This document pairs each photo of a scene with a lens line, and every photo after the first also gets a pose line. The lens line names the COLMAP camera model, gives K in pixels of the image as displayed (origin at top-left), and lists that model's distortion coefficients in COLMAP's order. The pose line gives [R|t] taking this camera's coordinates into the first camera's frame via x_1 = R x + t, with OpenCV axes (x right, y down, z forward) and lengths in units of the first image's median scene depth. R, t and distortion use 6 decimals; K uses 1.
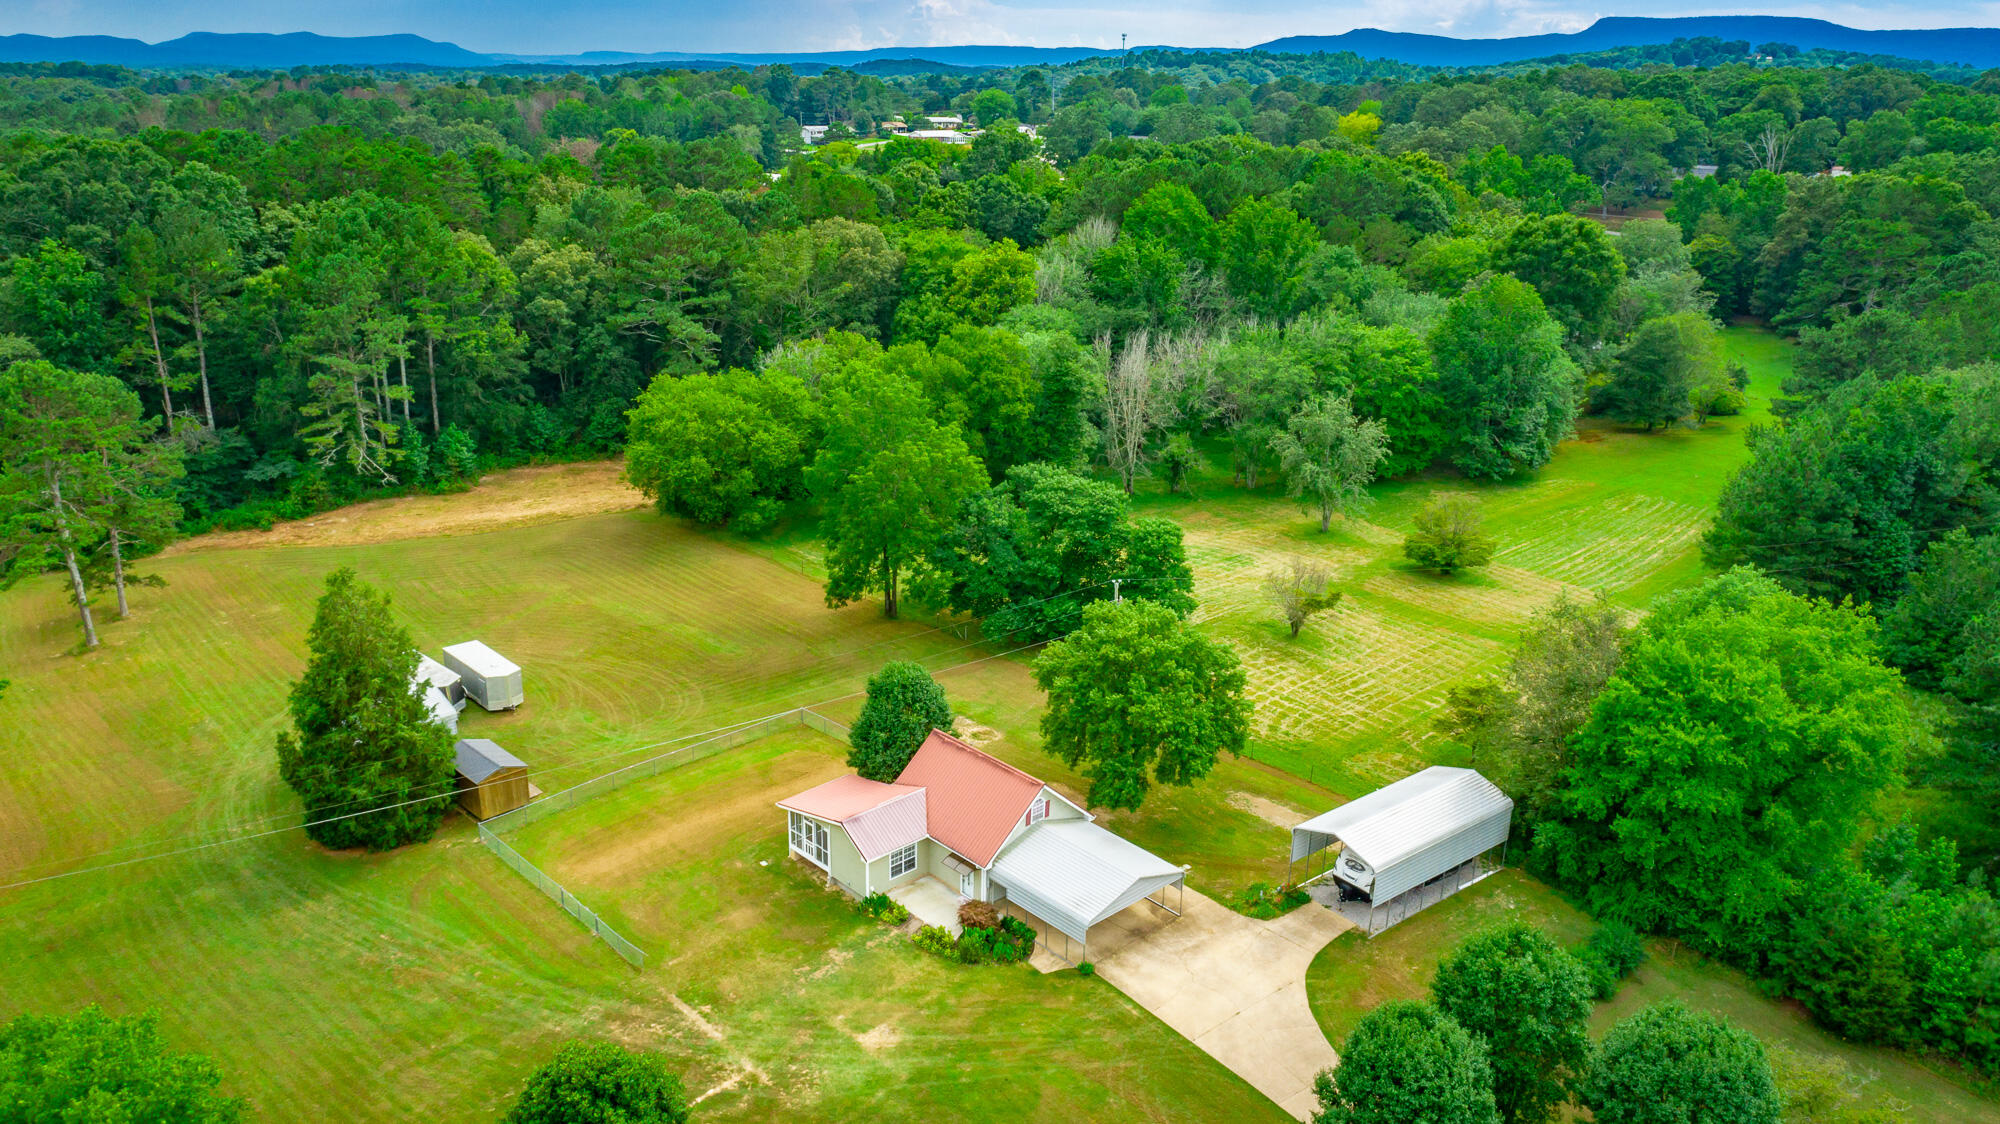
lens RADIAL K [[1421.4, 0, 1000.0], [0, 1421.4, 562.0], [0, 0, 1]] dist [-0.009074, 0.000273]
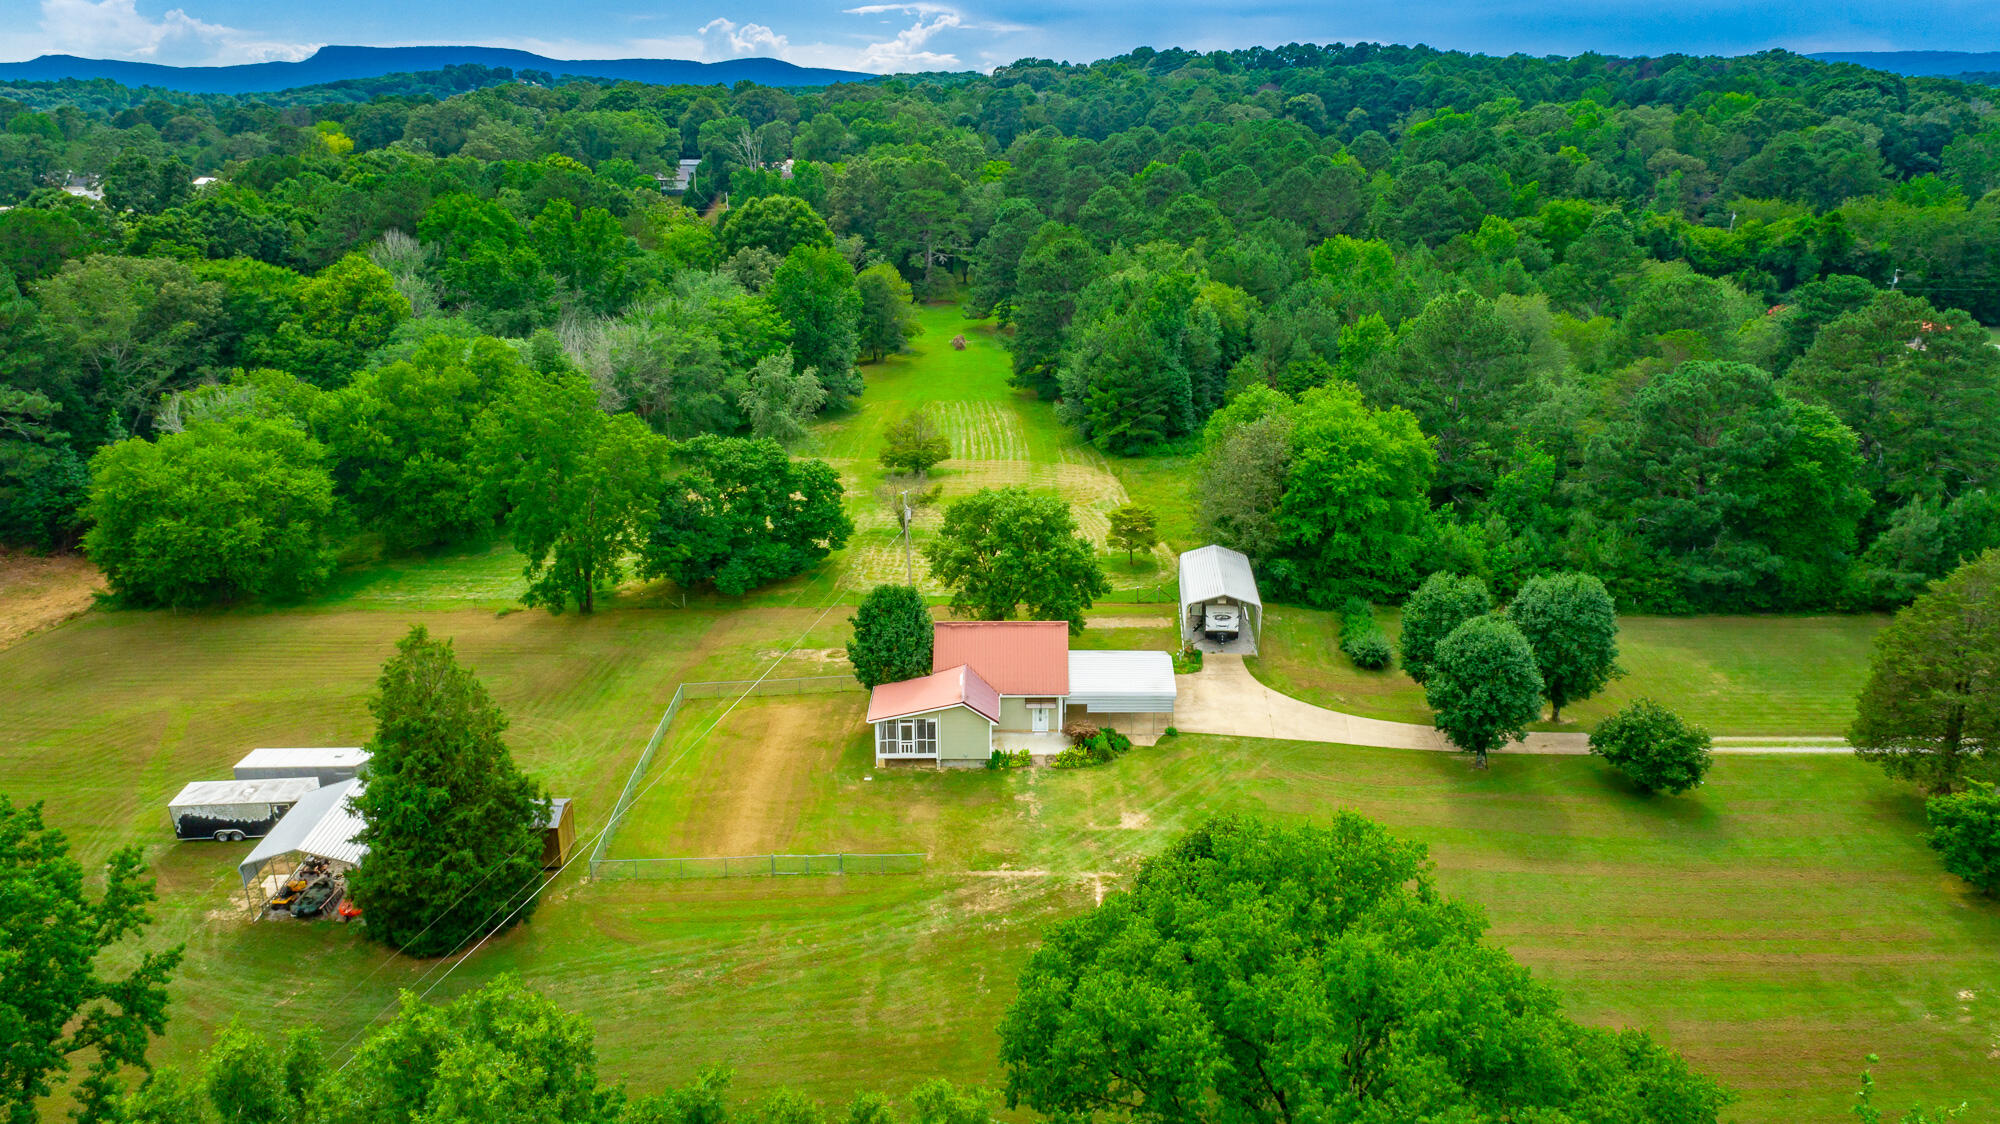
lens RADIAL K [[1355.2, 0, 1000.0], [0, 1355.2, 562.0], [0, 0, 1]] dist [-0.006602, -0.000326]
pose [[0.686833, -0.246412, 0.683770, -0.814127], [0.247711, 0.963813, 0.098511, -0.028043], [-0.683300, 0.101717, 0.723017, 0.168354]]
